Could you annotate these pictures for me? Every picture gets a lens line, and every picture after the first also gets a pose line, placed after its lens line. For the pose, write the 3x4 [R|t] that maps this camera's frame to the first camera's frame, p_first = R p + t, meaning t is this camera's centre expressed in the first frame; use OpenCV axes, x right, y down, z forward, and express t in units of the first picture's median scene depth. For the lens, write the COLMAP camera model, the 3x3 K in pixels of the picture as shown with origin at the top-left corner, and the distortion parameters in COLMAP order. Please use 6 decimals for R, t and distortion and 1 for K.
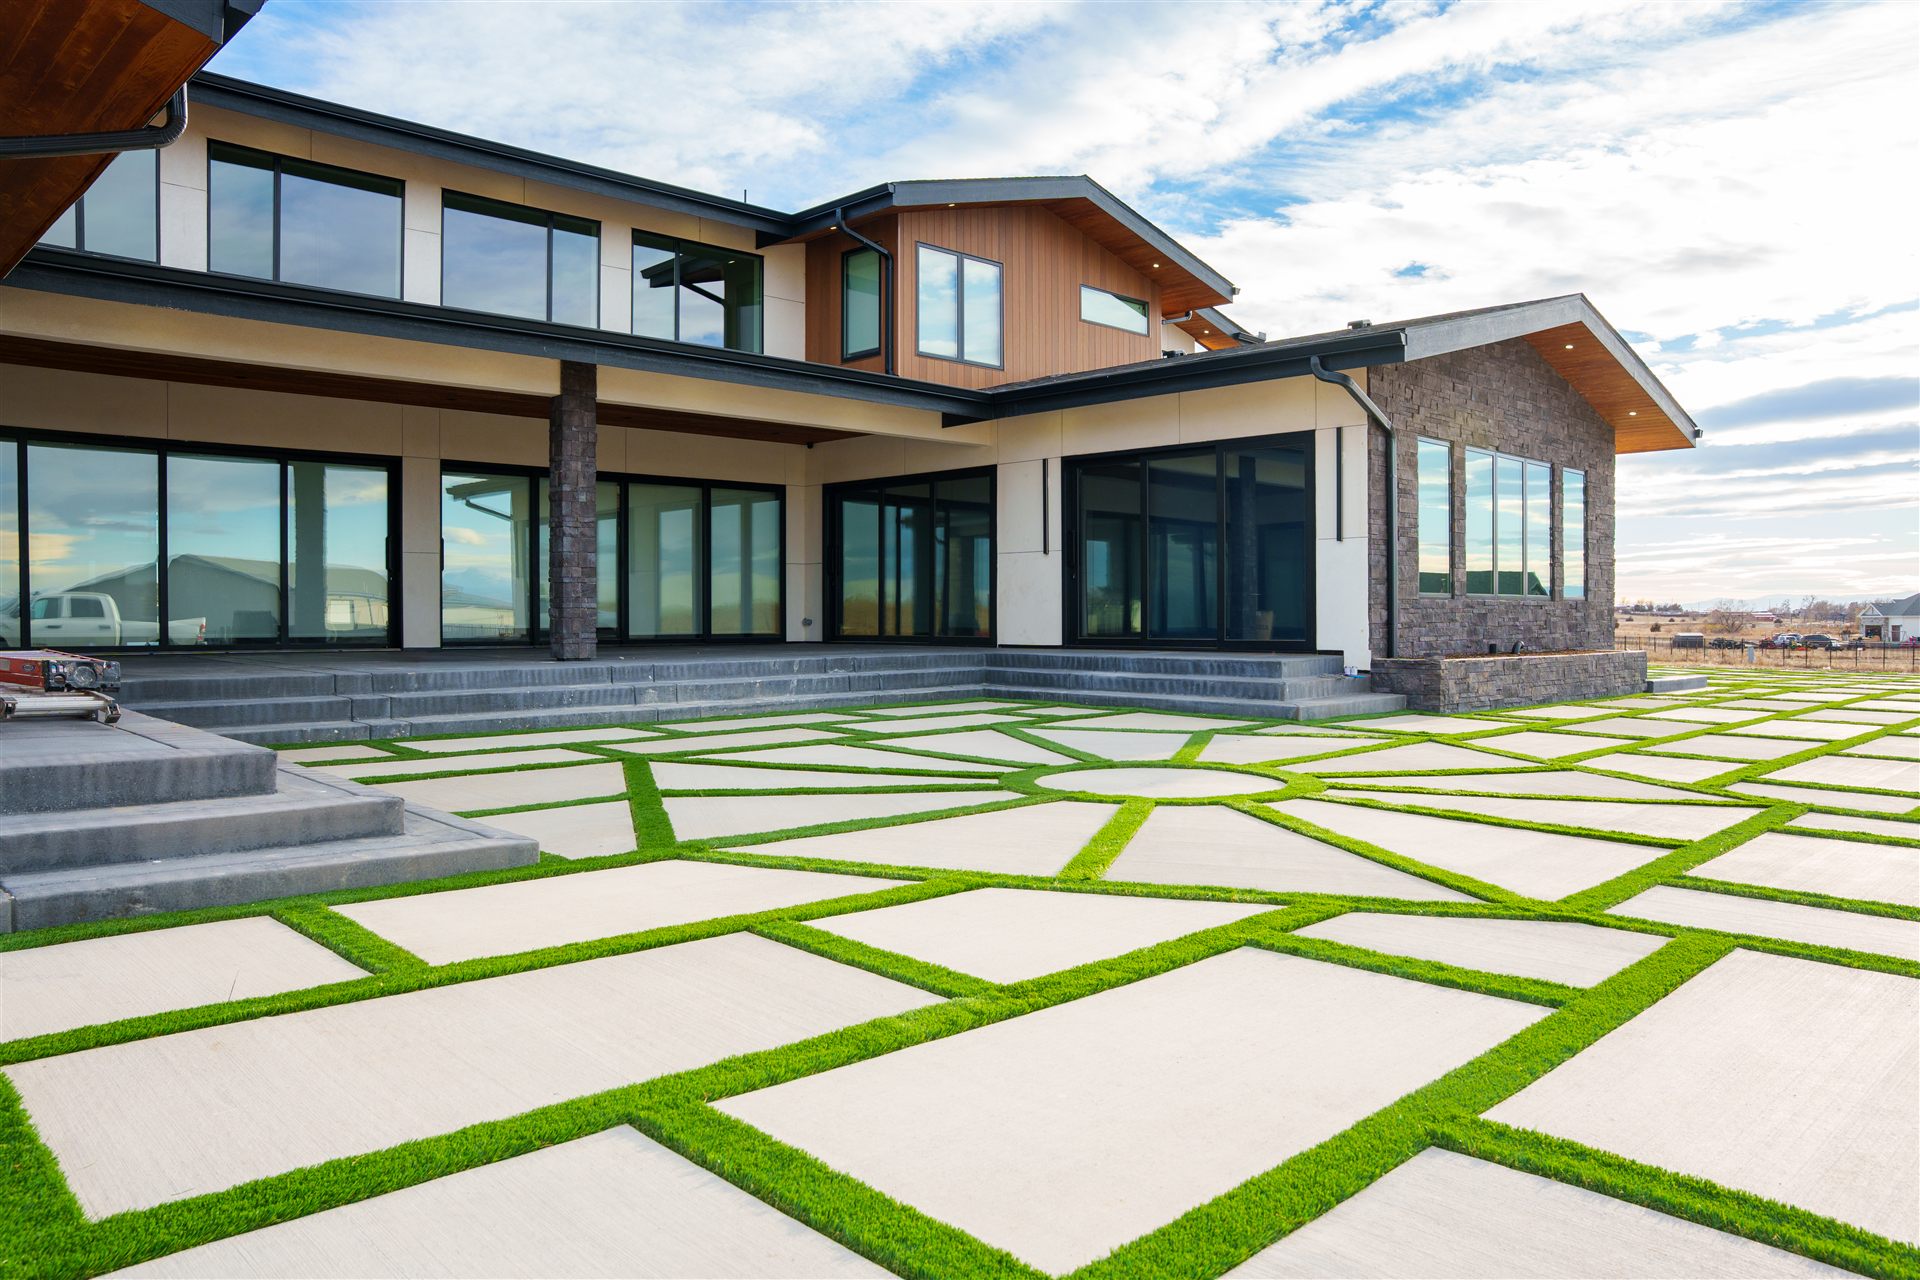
lens RADIAL K [[1312.8, 0, 960.0], [0, 1312.8, 640.0], [0, 0, 1]] dist [-0.092150, 0.002982]
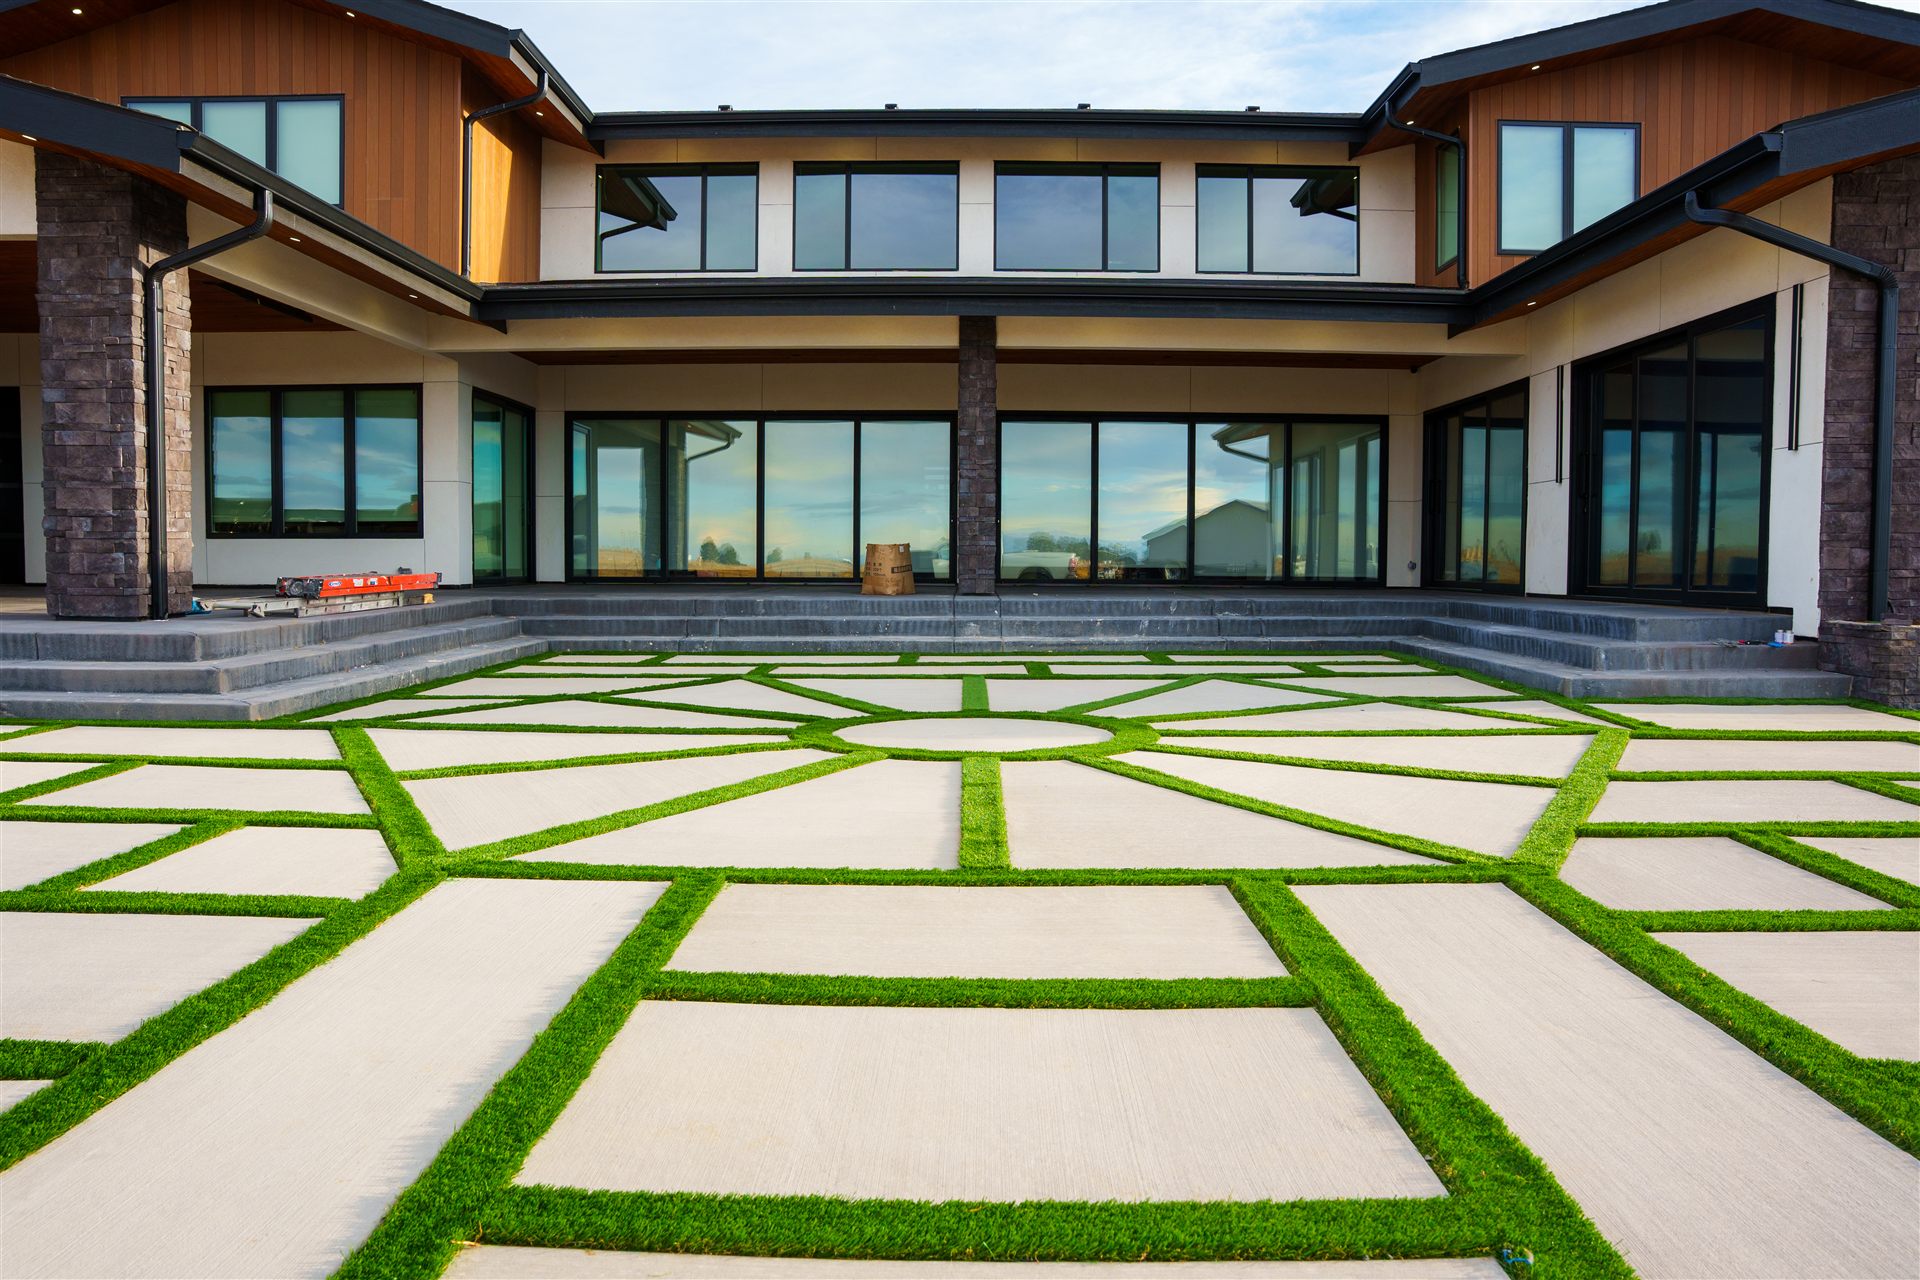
lens RADIAL K [[1358.9, 0, 958.4], [0, 1358.9, 662.4], [0, 0, 1]] dist [-0.181420, 0.144535]
pose [[0.712698, 0.055377, -0.699281, 0.468589], [-0.017494, 0.997972, 0.061201, 0.002745], [0.701252, -0.031385, 0.712222, 0.197545]]
